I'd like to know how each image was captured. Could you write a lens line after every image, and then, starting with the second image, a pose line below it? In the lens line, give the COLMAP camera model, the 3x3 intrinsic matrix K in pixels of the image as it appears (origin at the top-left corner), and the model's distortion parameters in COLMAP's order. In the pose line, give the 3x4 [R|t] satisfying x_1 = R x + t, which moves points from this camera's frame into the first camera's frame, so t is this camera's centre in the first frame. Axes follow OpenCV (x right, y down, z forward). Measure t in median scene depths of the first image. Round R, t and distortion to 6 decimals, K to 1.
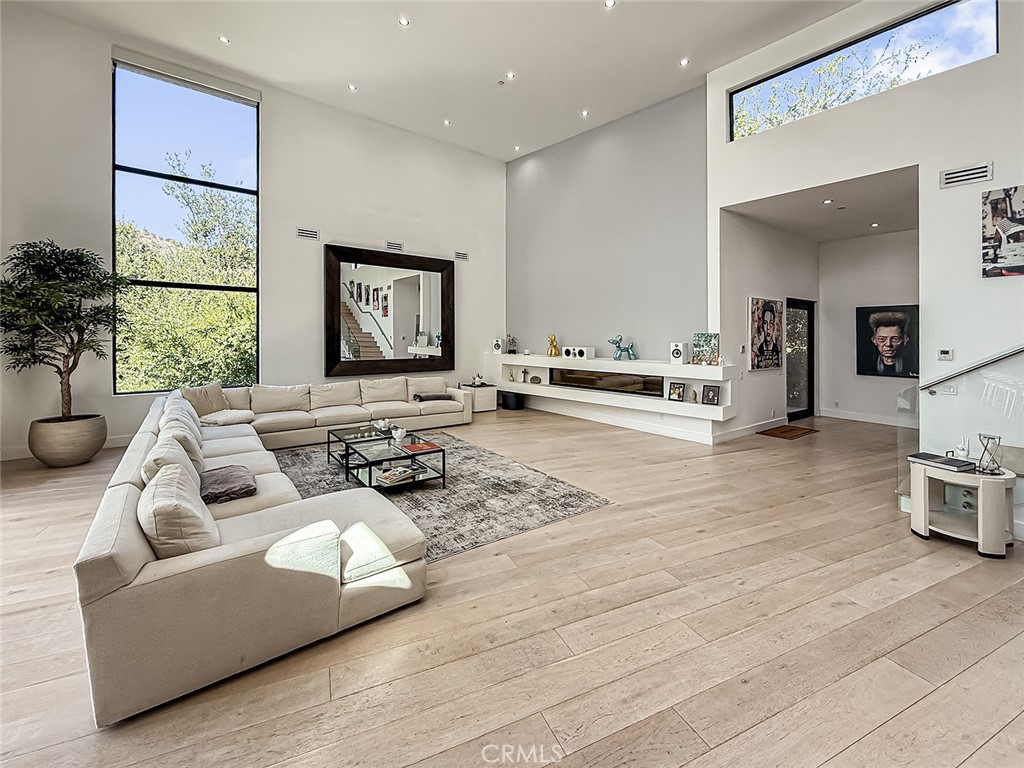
lens RADIAL K [[438.2, 0, 521.8], [0, 438.2, 336.5], [0, 0, 1]] dist [0.000918, 0.000531]
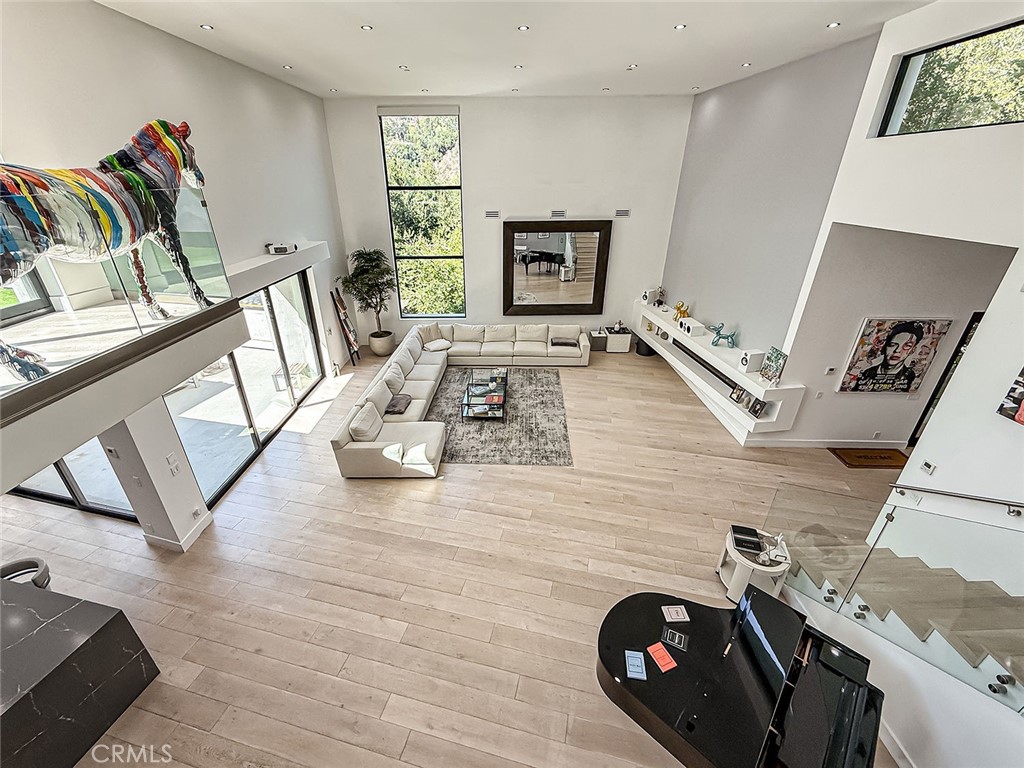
lens RADIAL K [[418.4, 0, 509.9], [0, 418.4, 385.9], [0, 0, 1]] dist [-0.002596, 0.000040]
pose [[0.780998, 0.276281, -0.560100, 0.458513], [-0.003655, 0.898835, 0.438272, -0.328568], [0.624523, -0.340242, 0.702998, -0.093362]]
